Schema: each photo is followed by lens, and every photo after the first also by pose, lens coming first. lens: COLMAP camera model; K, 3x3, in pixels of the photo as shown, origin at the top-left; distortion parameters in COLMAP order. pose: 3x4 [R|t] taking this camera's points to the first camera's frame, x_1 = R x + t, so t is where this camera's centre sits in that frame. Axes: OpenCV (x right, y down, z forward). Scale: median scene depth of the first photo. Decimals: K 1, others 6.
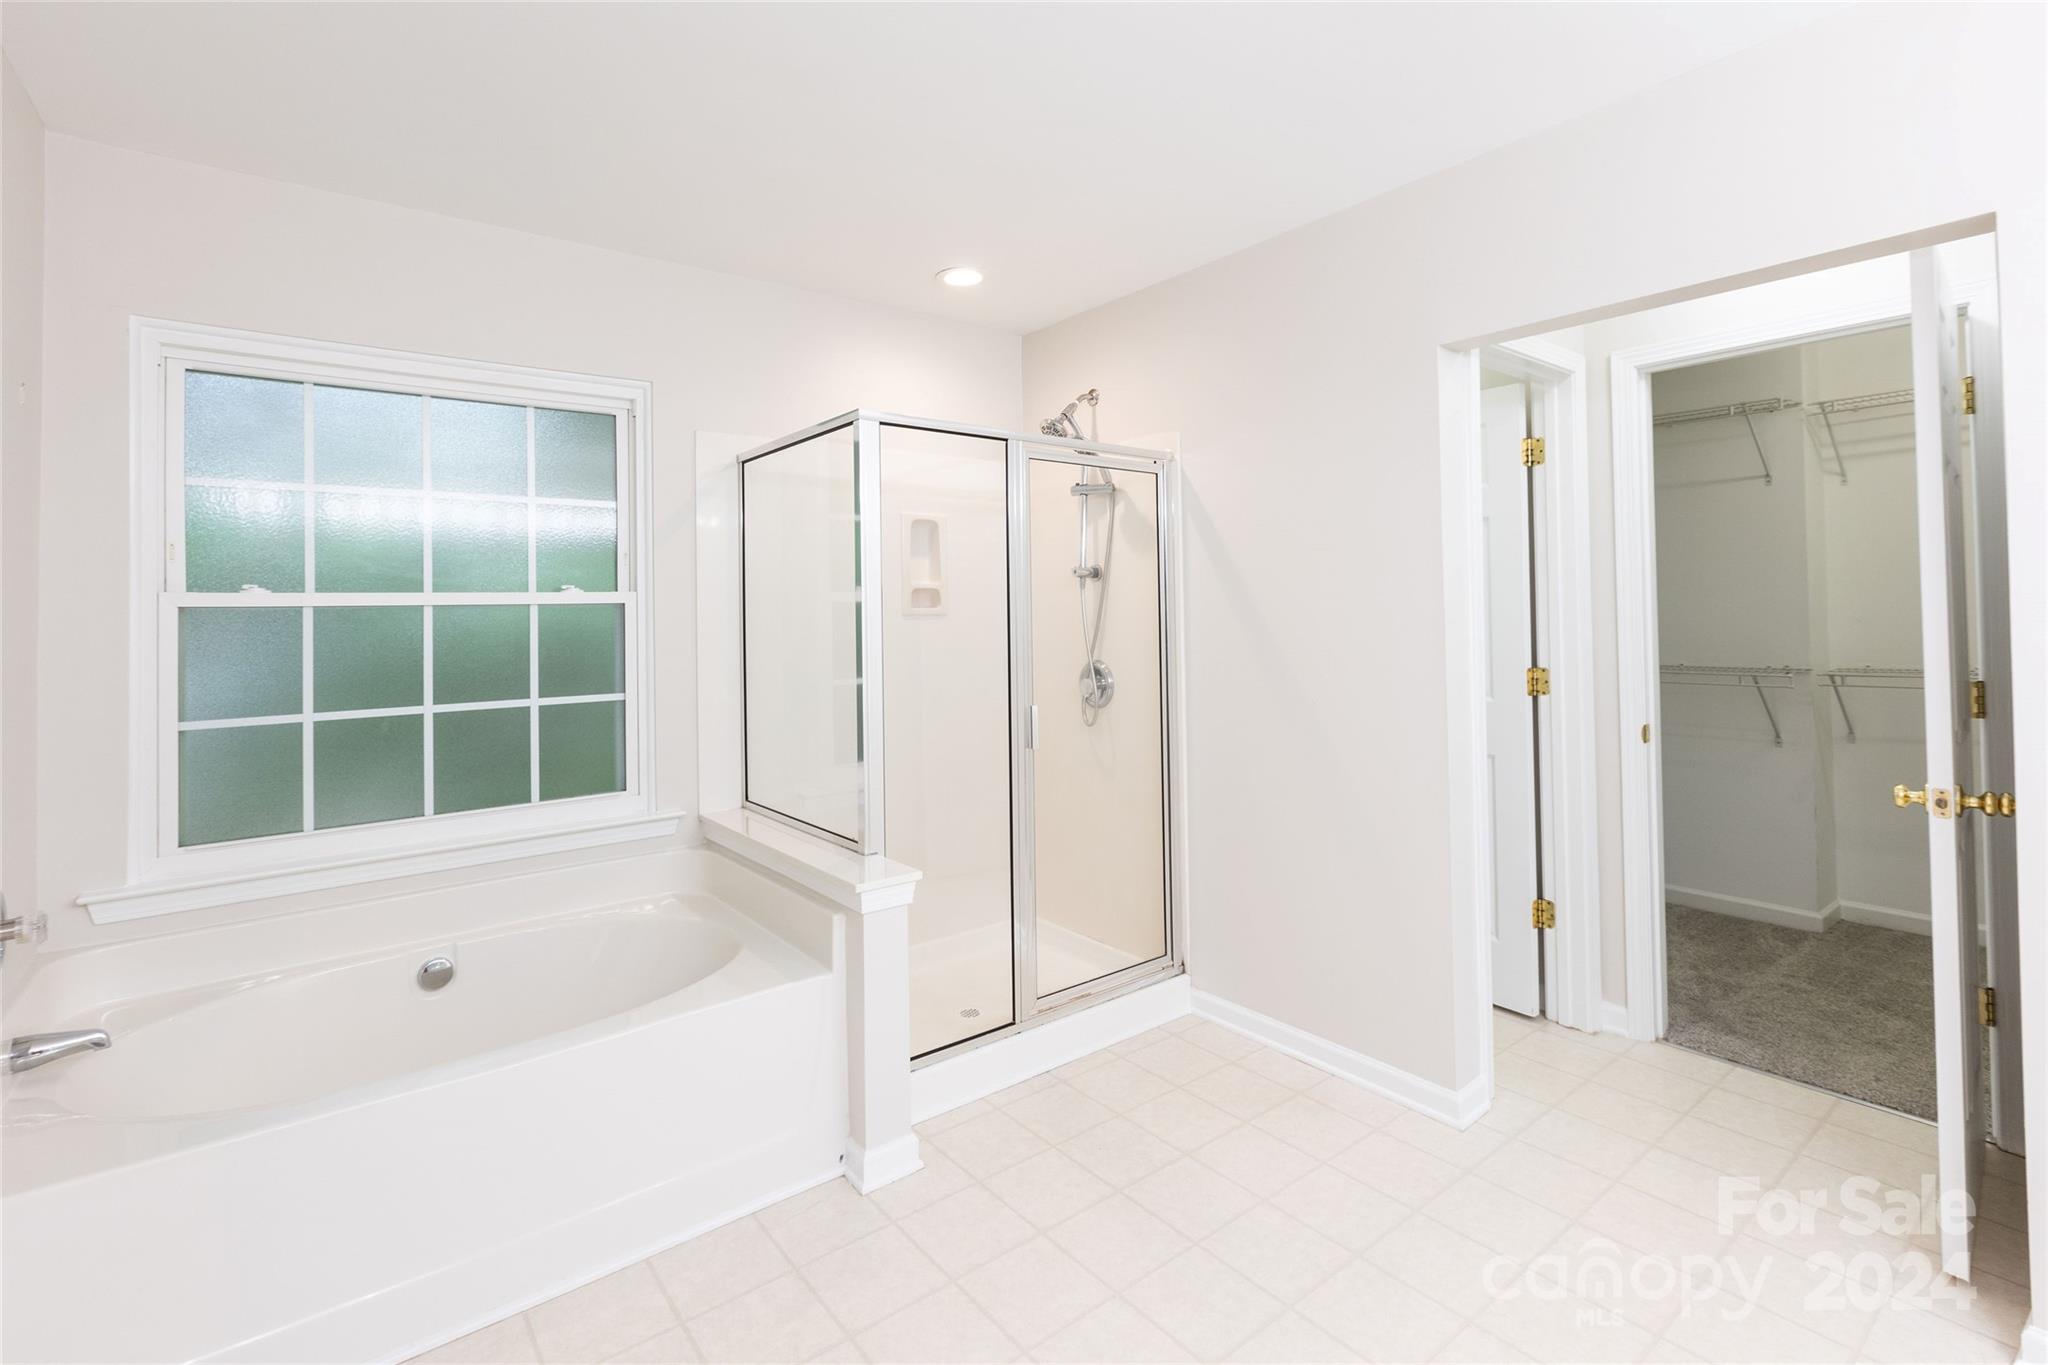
lens RADIAL K [[896.1, 0, 1027.9], [0, 896.1, 611.1], [0, 0, 1]] dist [0.000517, 0.000030]
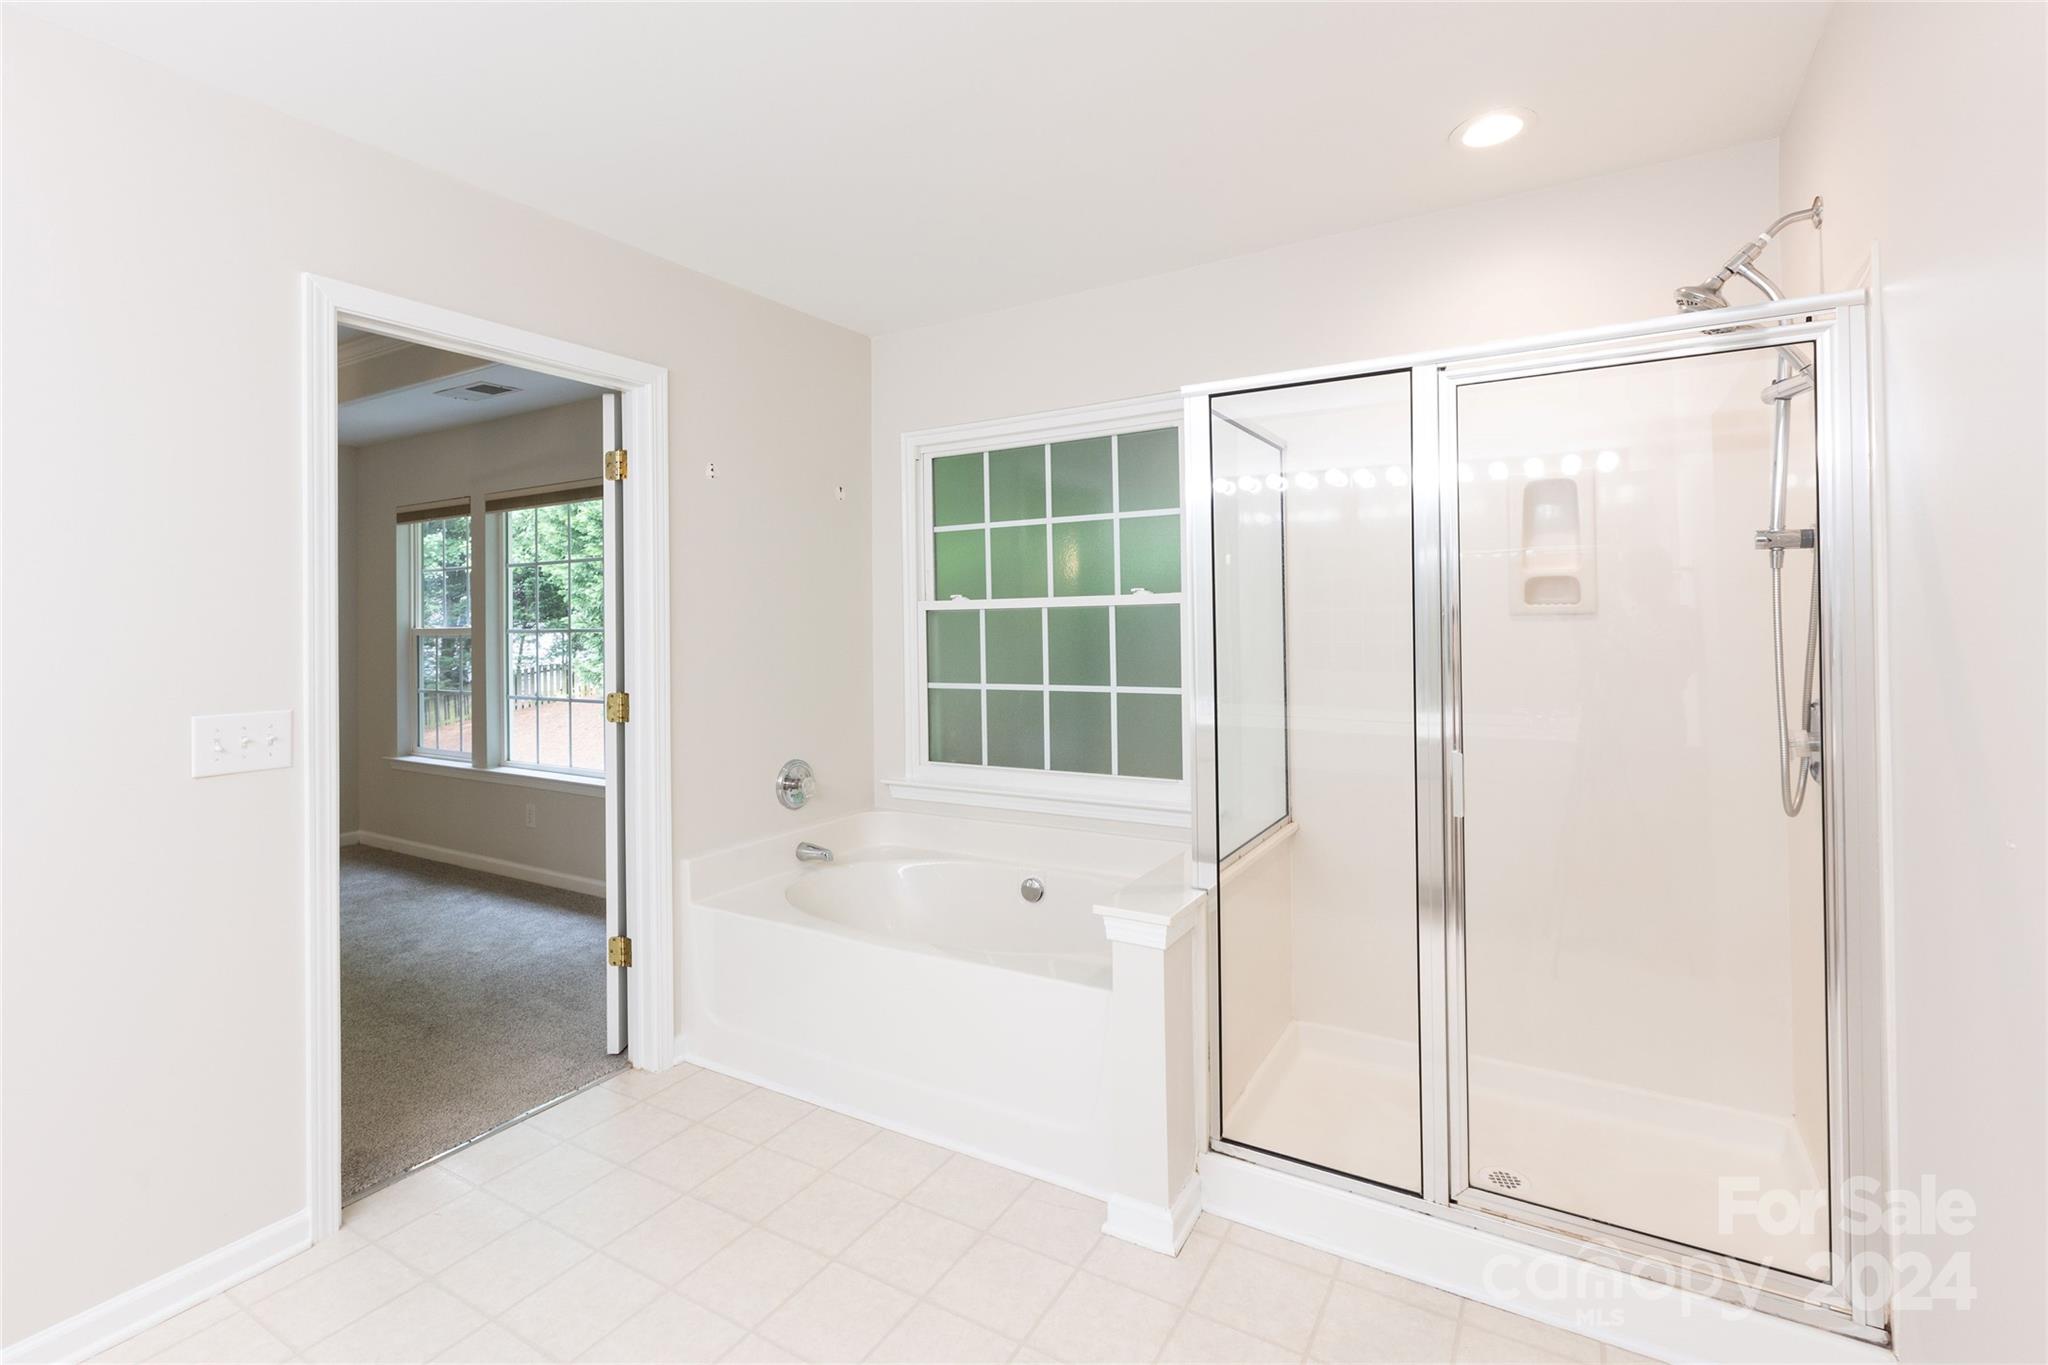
lens RADIAL K [[934.9, 0, 1015.9], [0, 934.9, 628.1], [0, 0, 1]] dist [-0.001439, -0.000546]
pose [[0.374991, 0.019402, -0.926826, 0.553114], [0.012474, 0.999585, 0.025971, -0.012067], [0.926945, -0.021300, 0.374593, 0.448642]]
